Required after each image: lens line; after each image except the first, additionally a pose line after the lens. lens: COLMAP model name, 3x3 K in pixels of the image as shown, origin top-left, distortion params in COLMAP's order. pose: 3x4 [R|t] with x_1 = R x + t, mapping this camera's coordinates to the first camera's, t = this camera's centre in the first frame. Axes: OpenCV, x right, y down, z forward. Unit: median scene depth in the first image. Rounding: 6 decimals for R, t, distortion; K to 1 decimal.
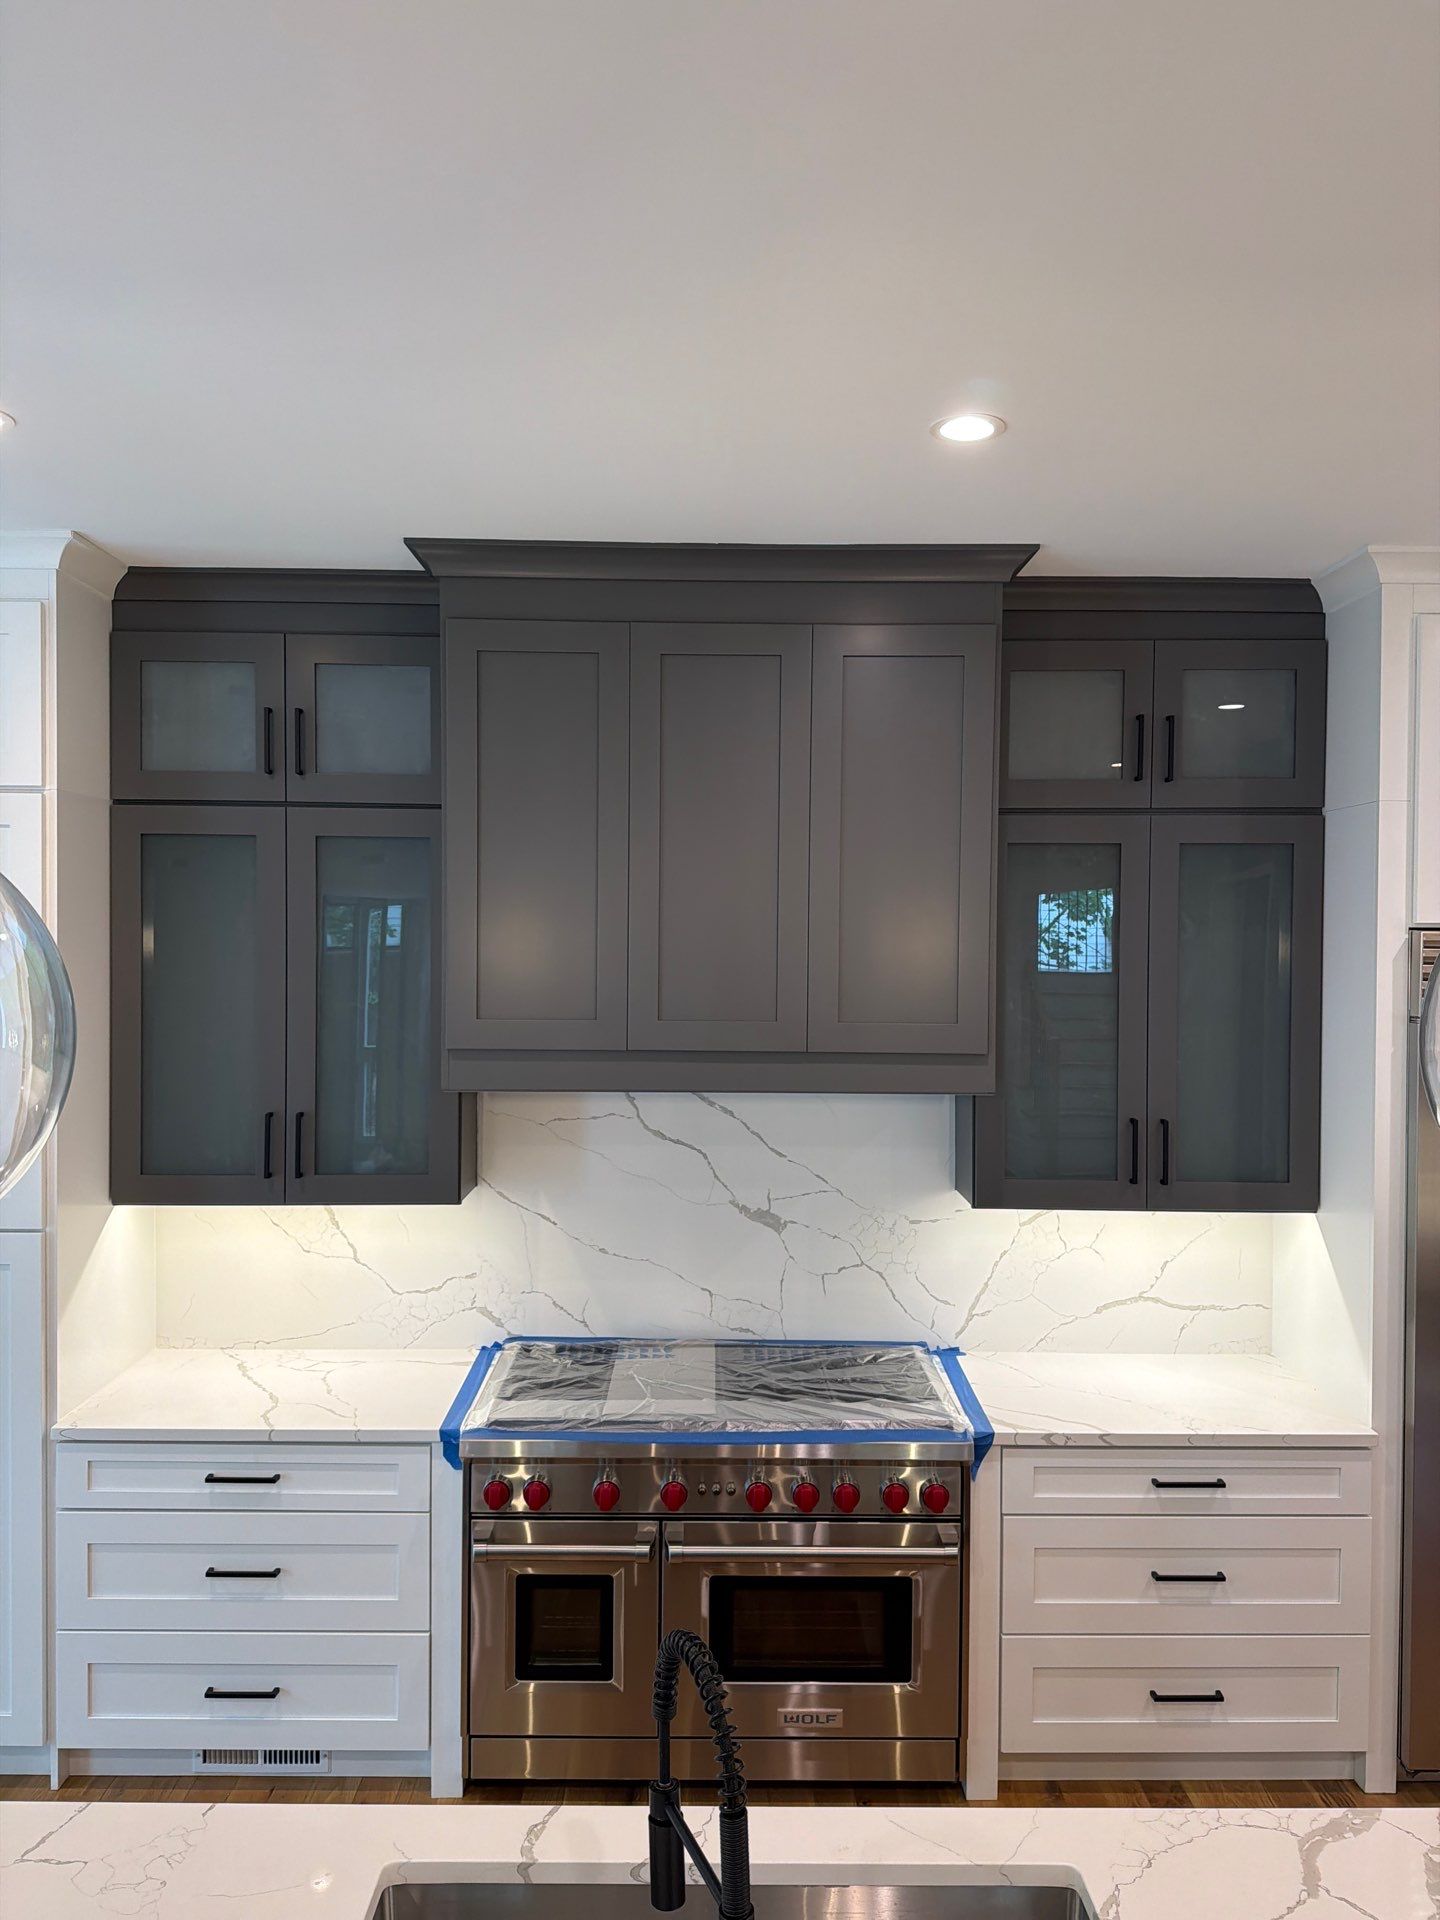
lens RADIAL K [[1340.3, 0, 720.0], [0, 1340.3, 960.0], [0, 0, 1]] dist [0.029161, -0.028767]
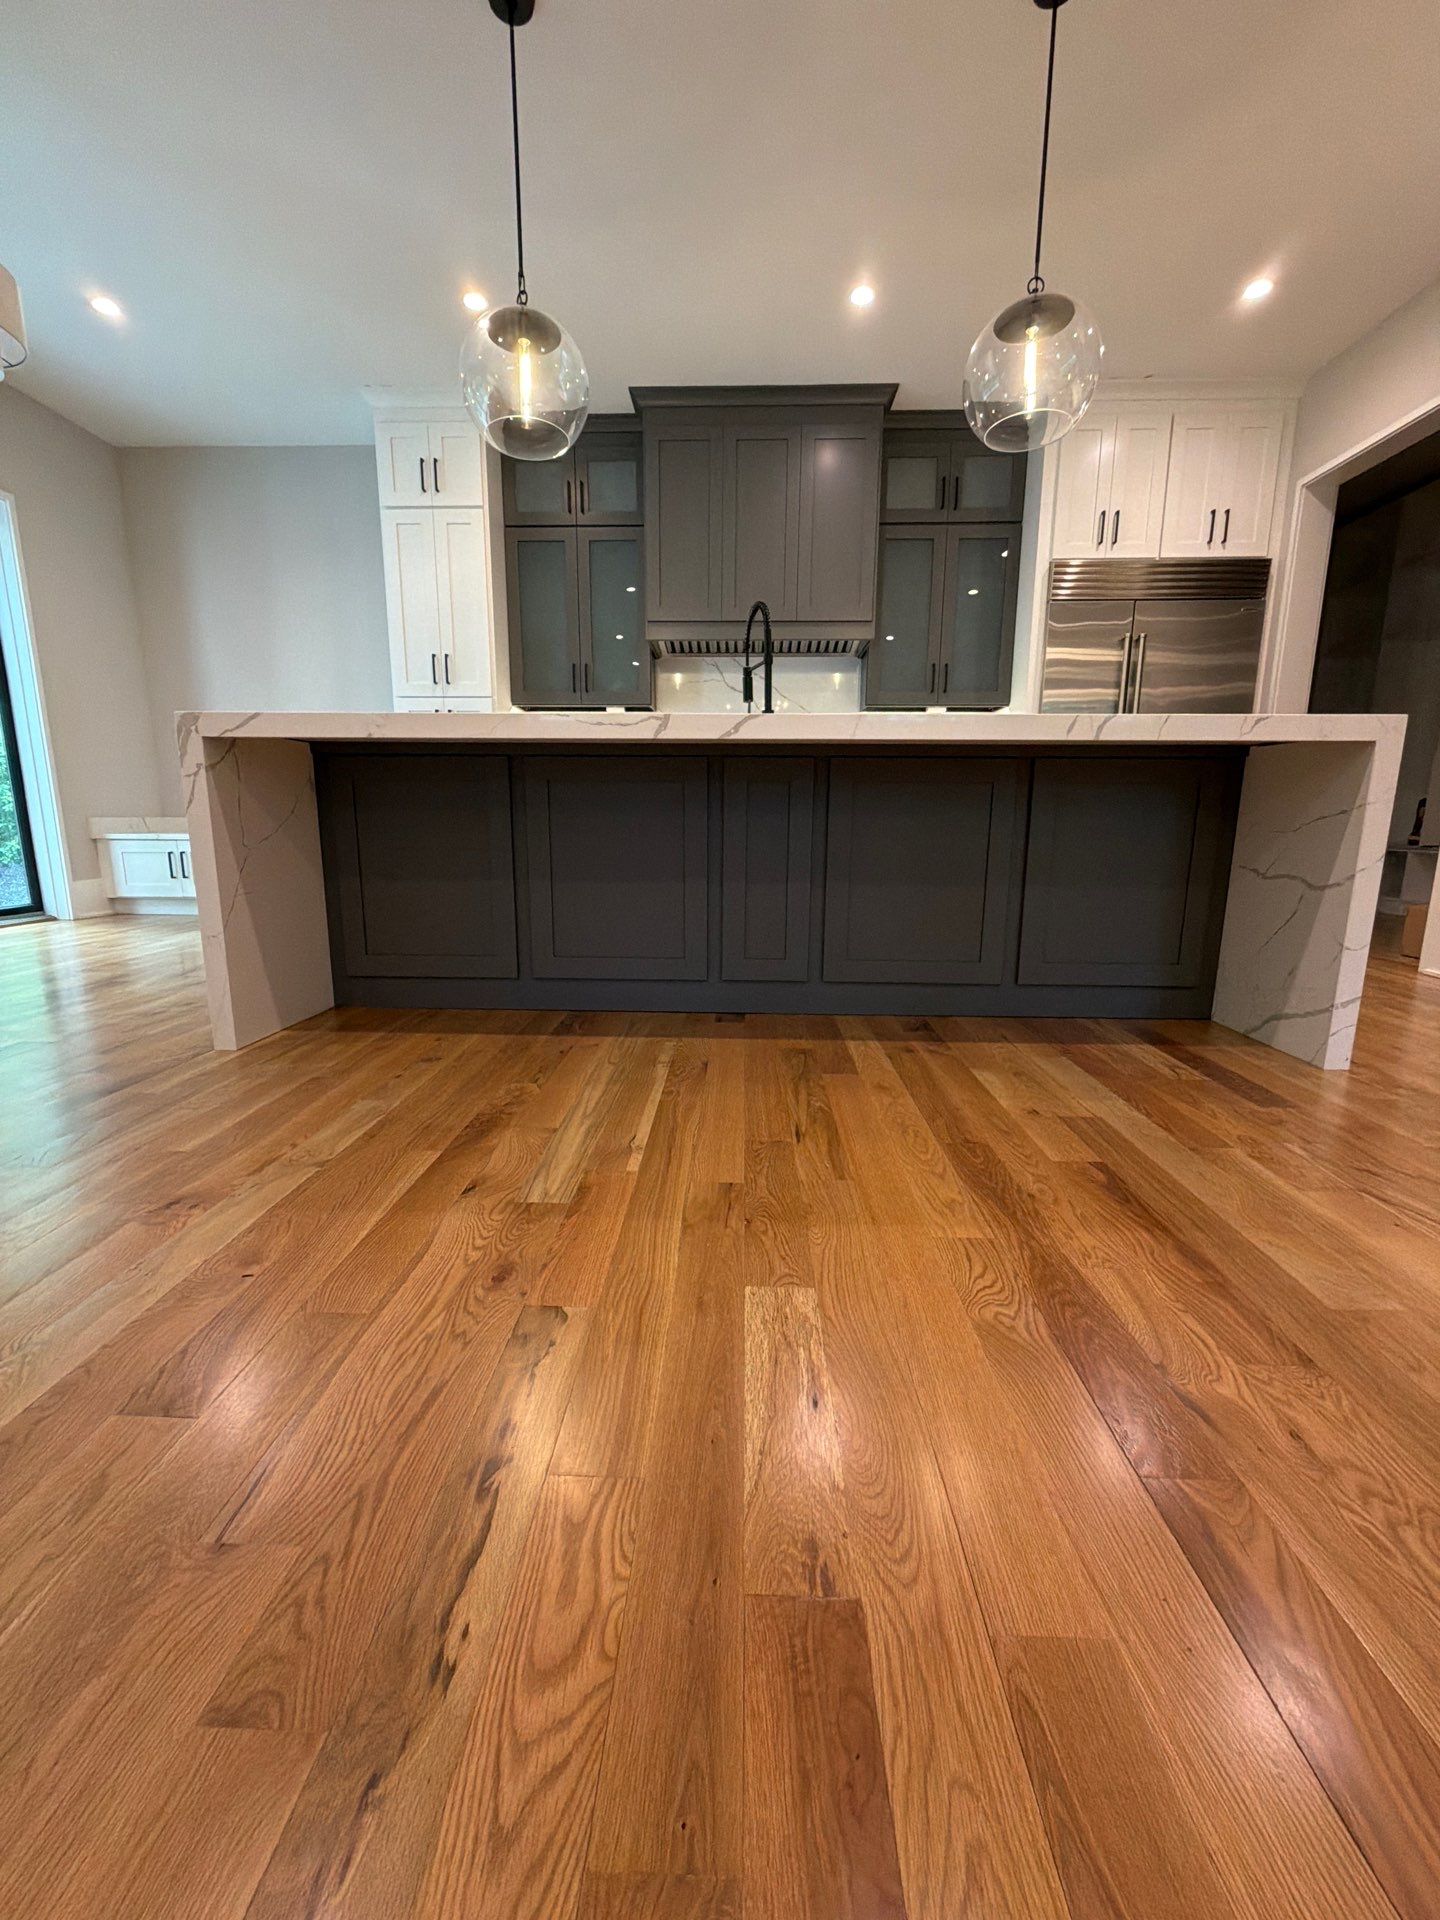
lens RADIAL K [[761.8, 0, 720.0], [0, 761.8, 960.0], [0, 0, 1]] dist [-0.001128, 0.000616]
pose [[0.999310, 0.005411, -0.036737, -0.020685], [0.000816, 0.985890, 0.167395, 0.440469], [0.037124, -0.167310, 0.985205, -0.466820]]
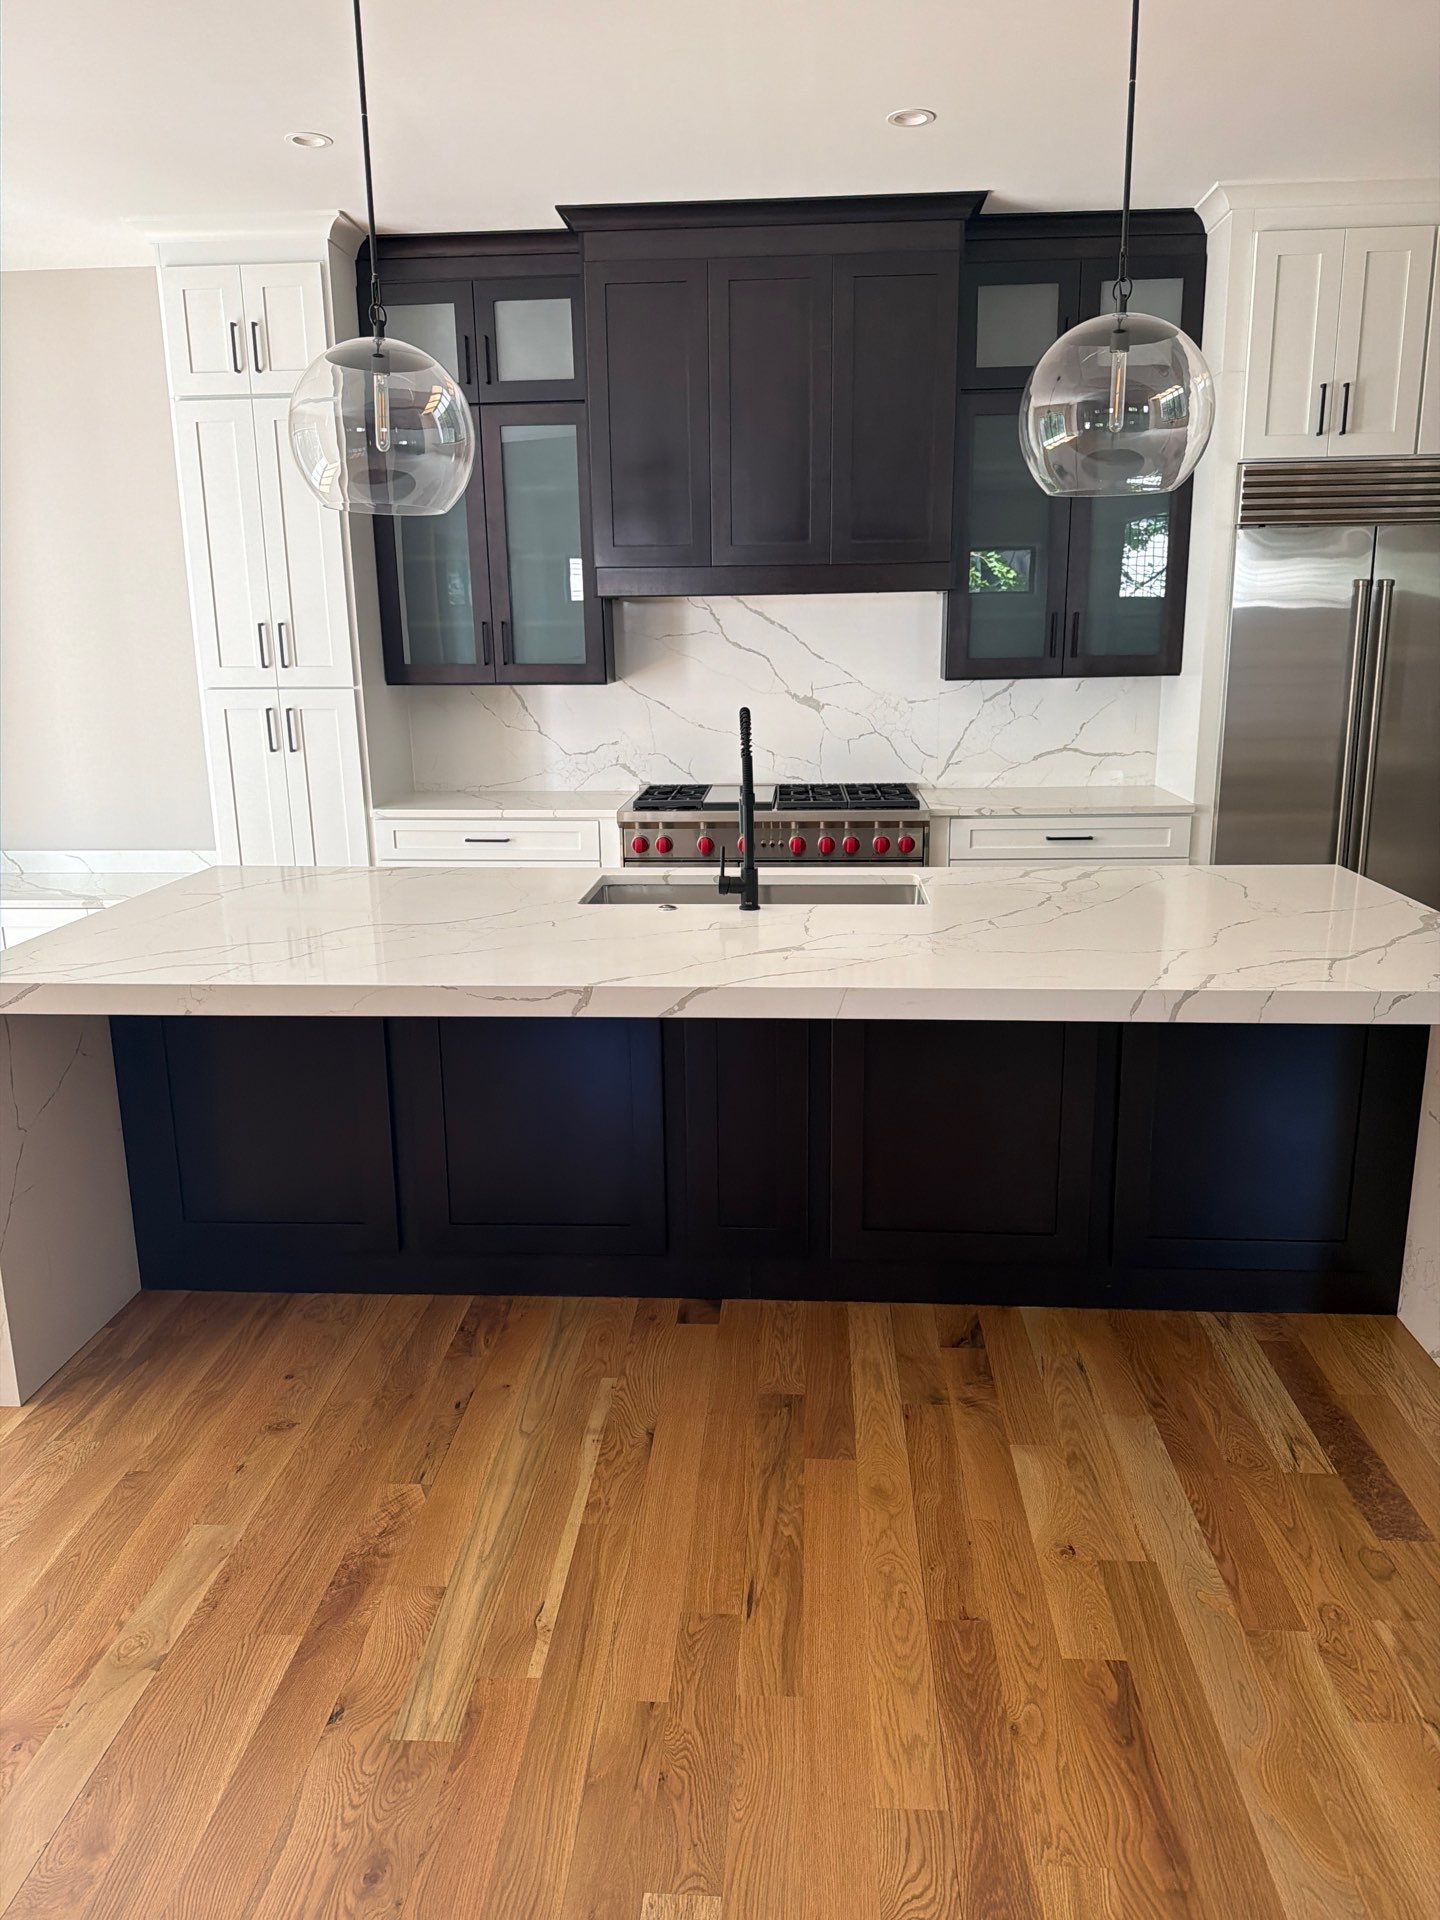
lens RADIAL K [[1340.3, 0, 720.0], [0, 1340.3, 960.0], [0, 0, 1]] dist [0.029161, -0.028767]
pose [[0.997377, -0.005231, -0.072194, 0.047949], [0.021080, 0.975142, 0.220574, 0.167364], [0.069245, -0.221517, 0.972695, -0.591948]]
